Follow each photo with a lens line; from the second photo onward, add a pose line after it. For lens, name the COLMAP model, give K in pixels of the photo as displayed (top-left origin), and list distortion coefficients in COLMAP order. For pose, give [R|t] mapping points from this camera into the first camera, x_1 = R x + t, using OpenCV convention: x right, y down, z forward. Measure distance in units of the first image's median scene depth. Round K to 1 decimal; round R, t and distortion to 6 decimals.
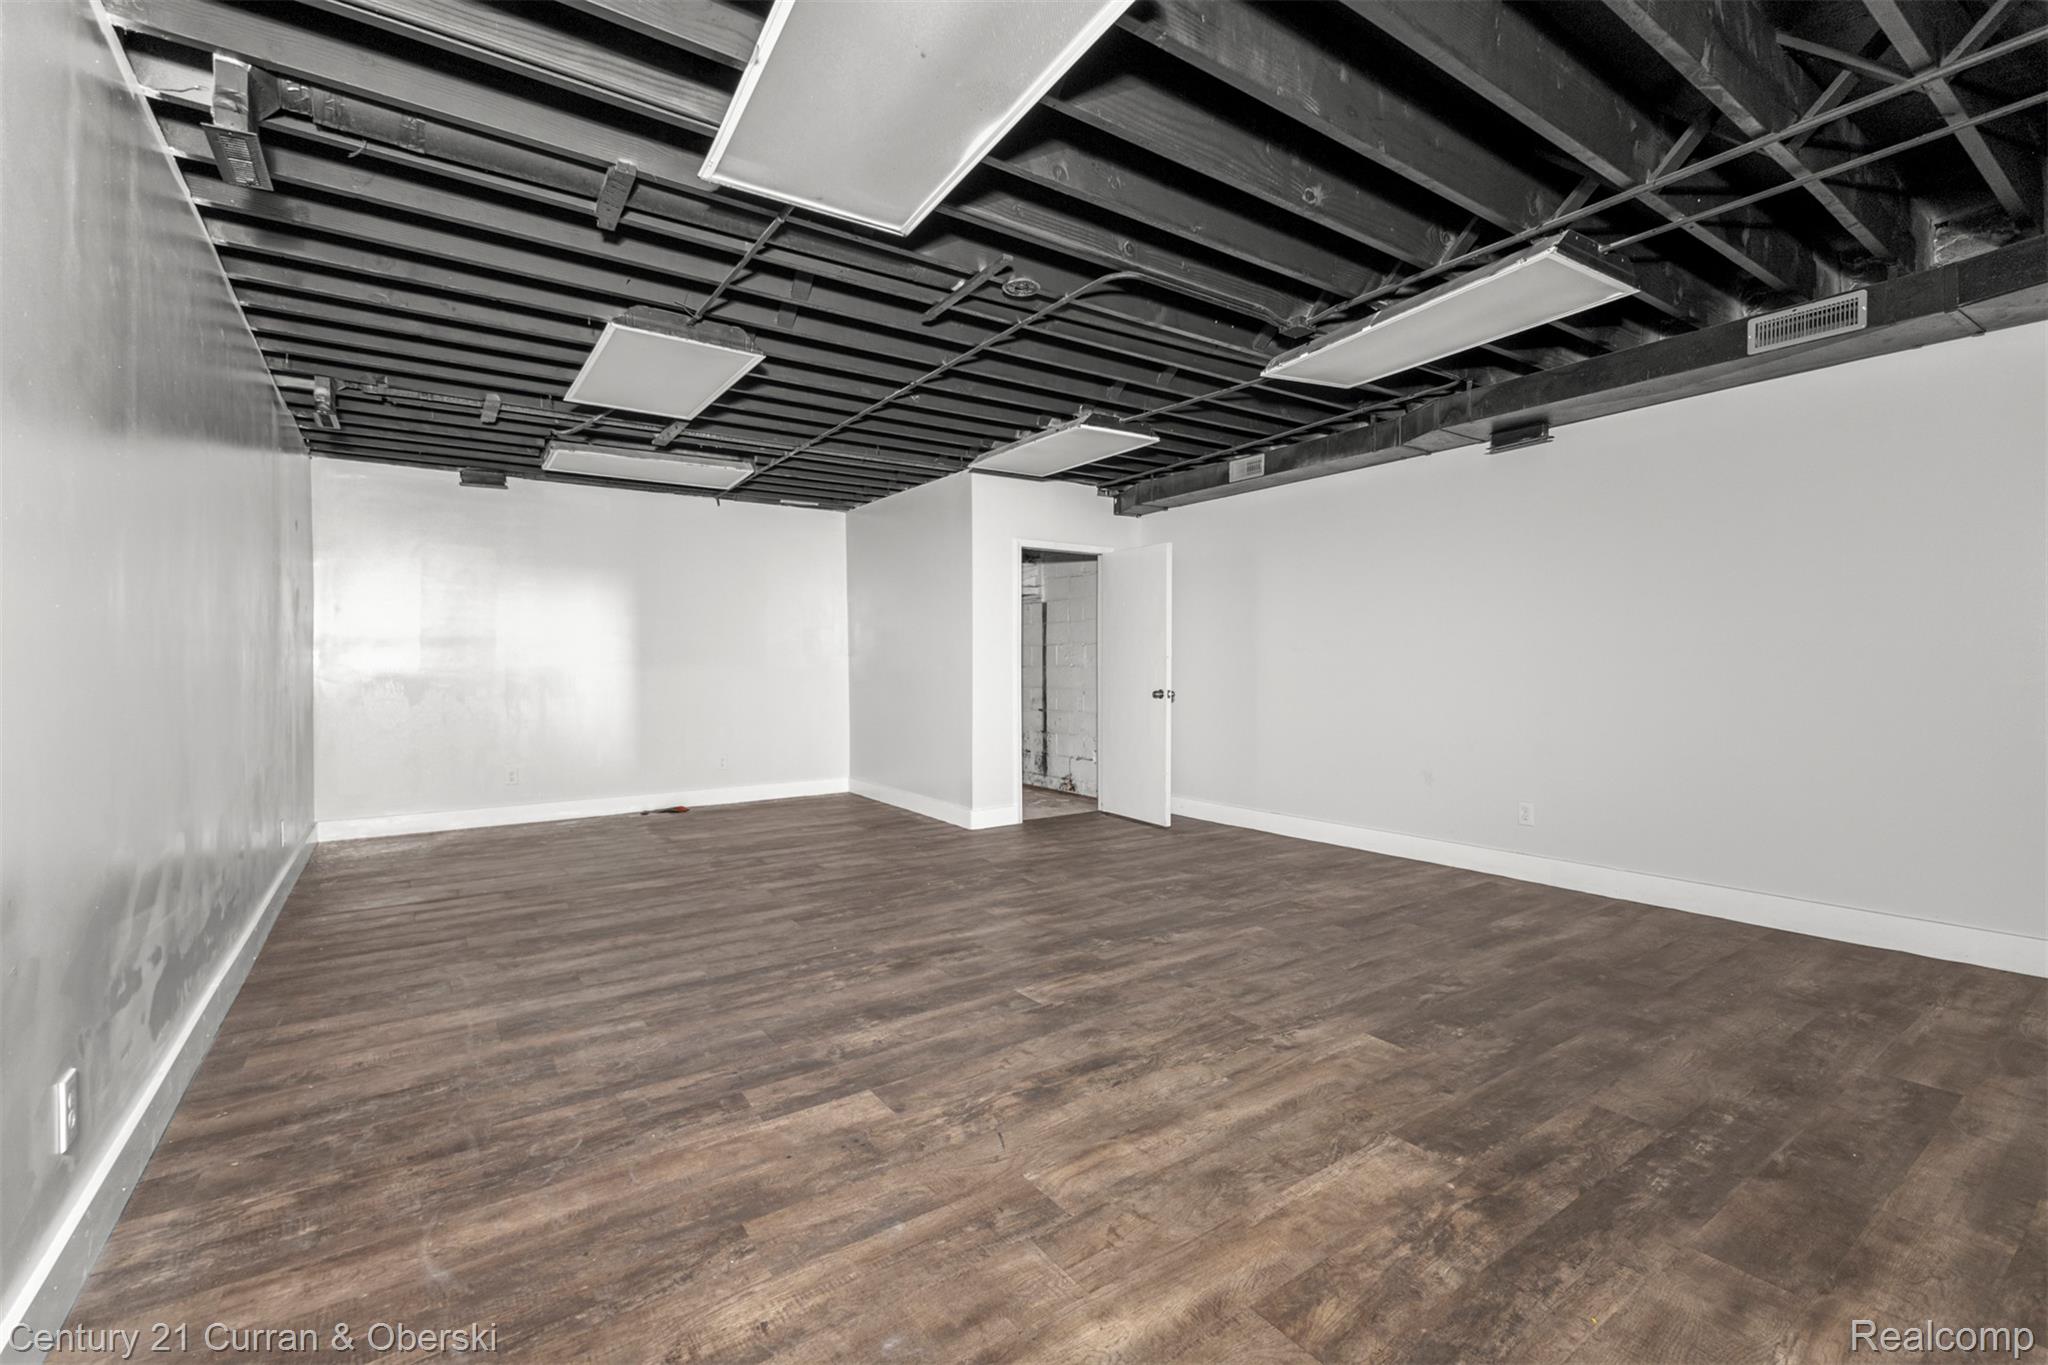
lens RADIAL K [[888.6, 0, 1023.7], [0, 888.6, 669.9], [0, 0, 1]] dist [0.002102, -0.002601]
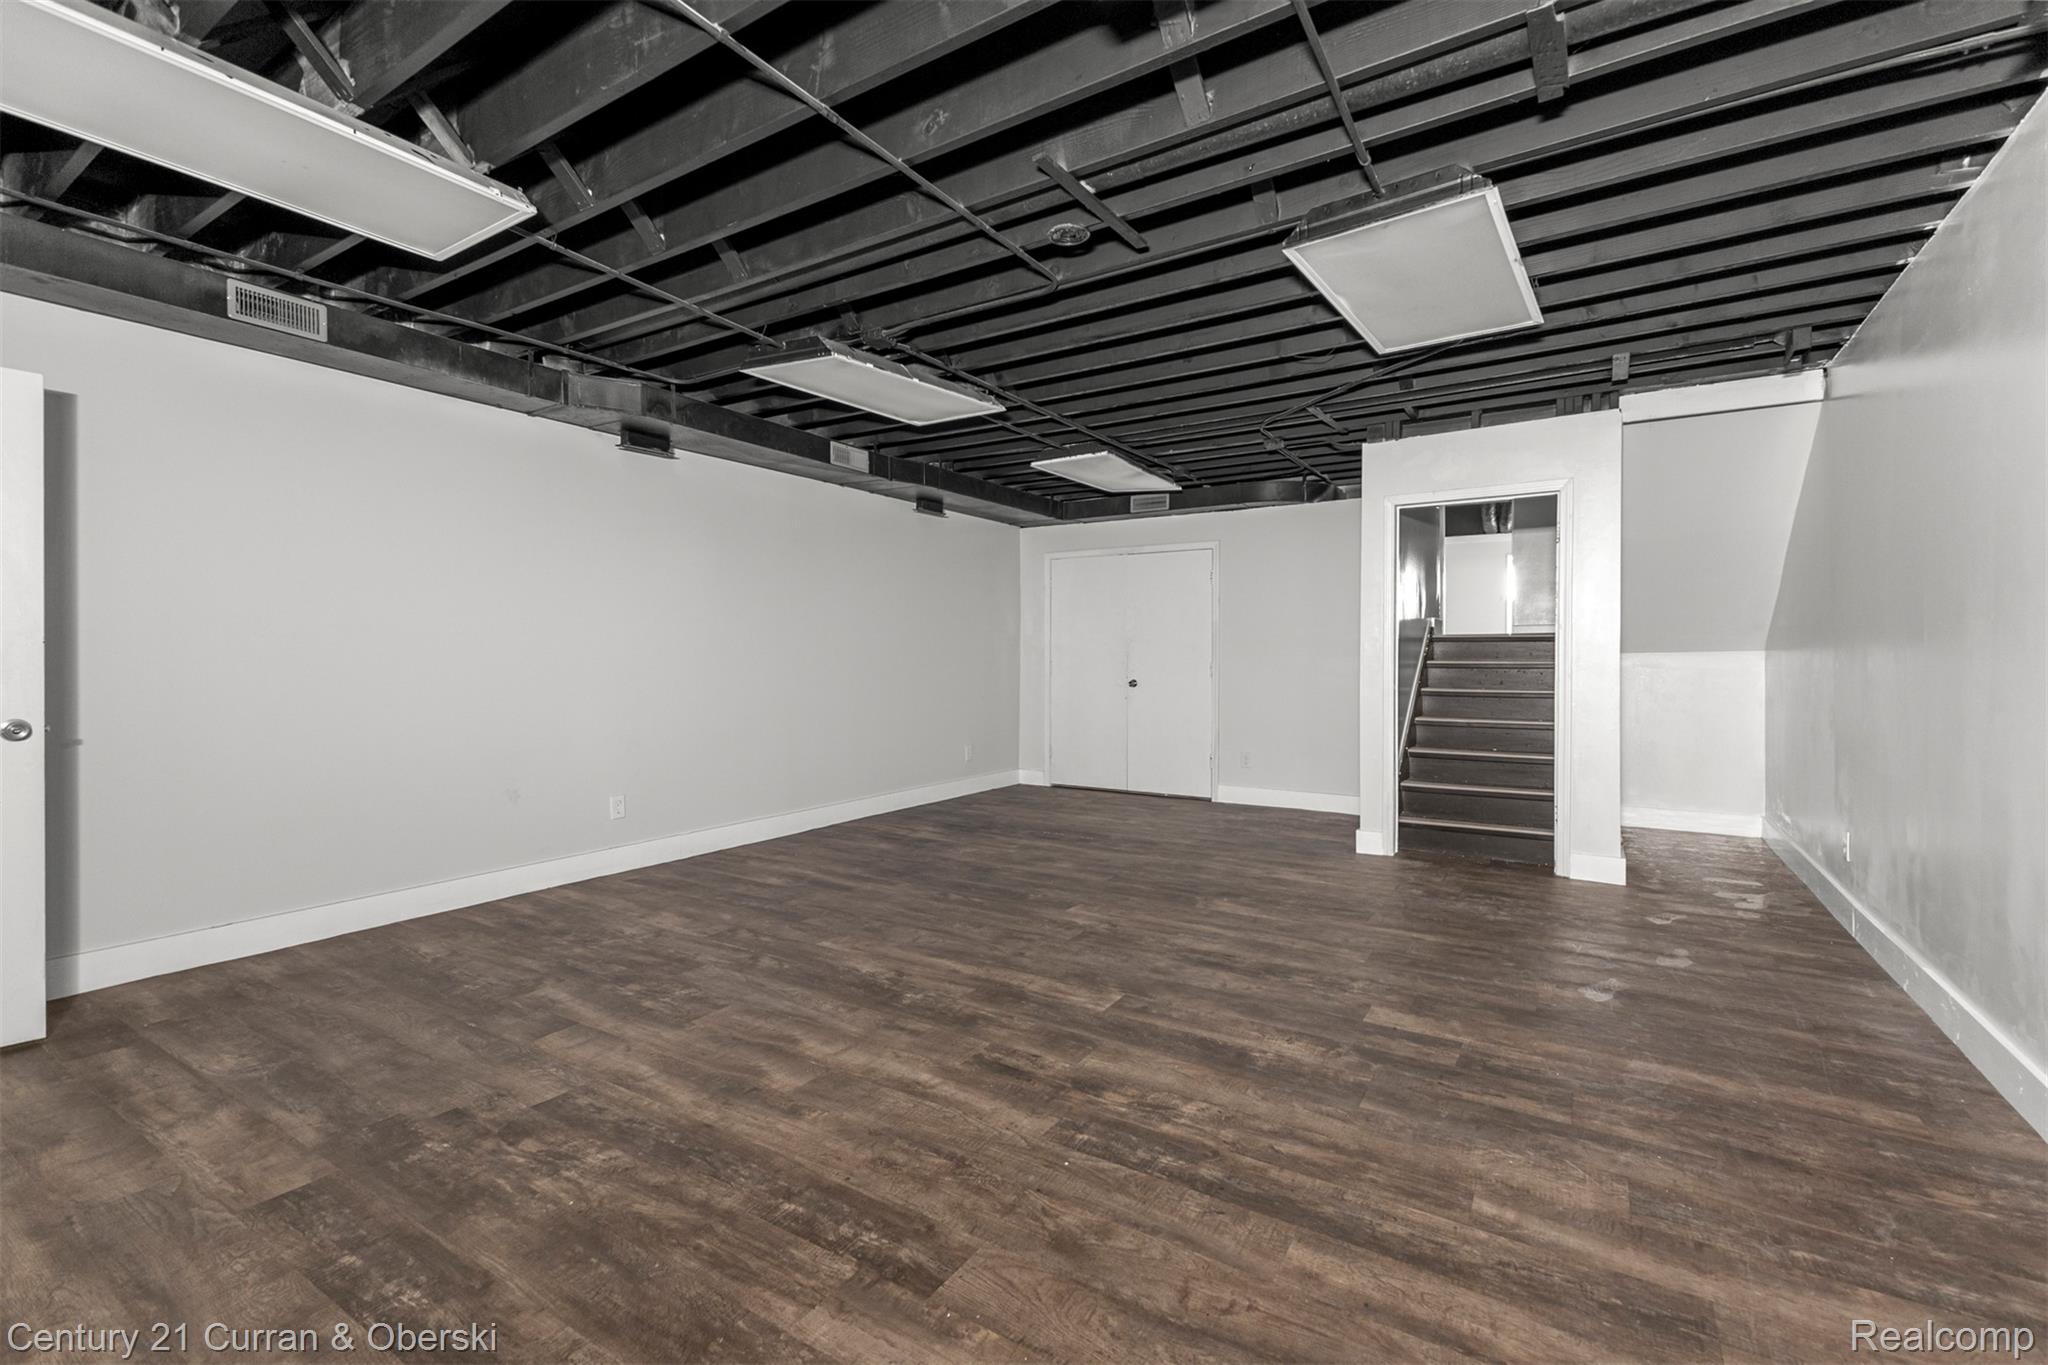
lens RADIAL K [[888.6, 0, 1021.3], [0, 888.6, 678.6], [0, 0, 1]] dist [0.002102, -0.002601]
pose [[-0.388885, -0.014348, 0.921175, -0.887913], [0.007234, 0.999800, 0.018627, -0.003463], [-0.921258, 0.013908, -0.388703, 1.543509]]
